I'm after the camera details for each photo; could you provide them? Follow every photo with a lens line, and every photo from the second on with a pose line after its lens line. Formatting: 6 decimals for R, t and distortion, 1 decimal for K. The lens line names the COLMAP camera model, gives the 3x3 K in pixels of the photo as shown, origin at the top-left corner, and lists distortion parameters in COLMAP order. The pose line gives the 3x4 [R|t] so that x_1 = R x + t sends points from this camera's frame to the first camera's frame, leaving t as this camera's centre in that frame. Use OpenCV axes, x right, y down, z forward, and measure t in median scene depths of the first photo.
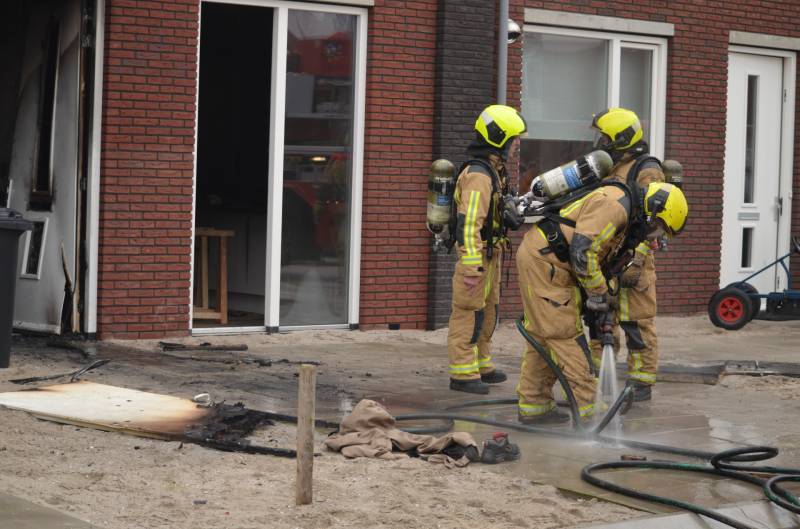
lens RADIAL K [[1957.5, 0, 400.0], [0, 1957.5, 264.5], [0, 0, 1]] dist [-0.303529, 0.088476]
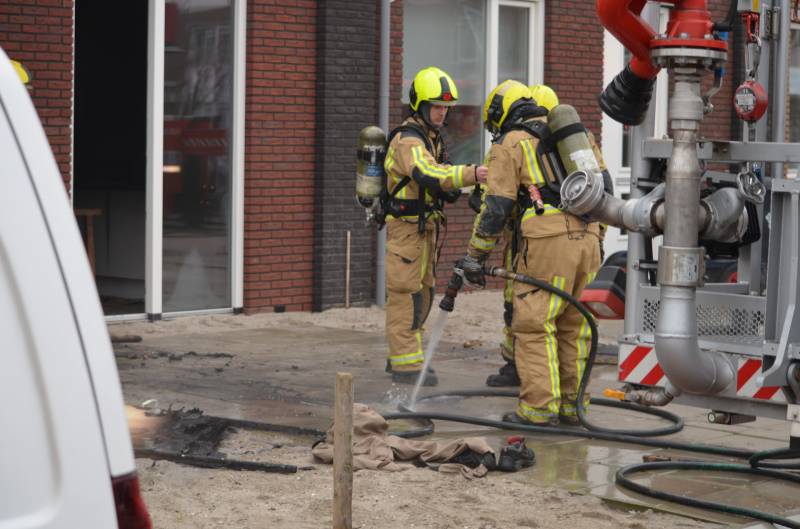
lens RADIAL K [[1976.8, 0, 400.0], [0, 1976.8, 264.5], [0, 0, 1]] dist [-0.273113, 0.037573]
pose [[0.990421, -0.024217, 0.135944, -0.080708], [0.021595, 0.999552, 0.020732, -0.008370], [-0.136385, -0.017598, 0.990500, 0.073226]]
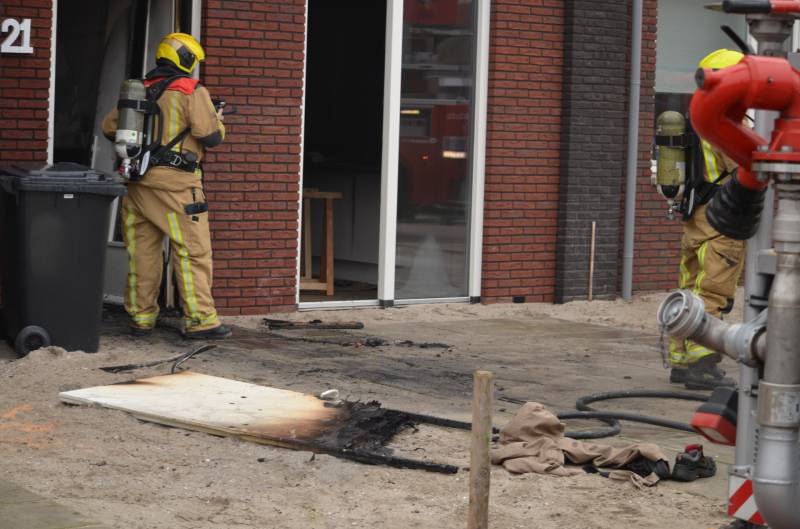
lens RADIAL K [[1957.5, 0, 400.0], [0, 1957.5, 264.5], [0, 0, 1]] dist [-0.303529, 0.088476]
pose [[0.999487, 0.004445, -0.031710, -0.032406], [-0.003638, 0.999669, 0.025459, -0.007980], [0.031812, -0.025331, 0.999173, 0.106310]]
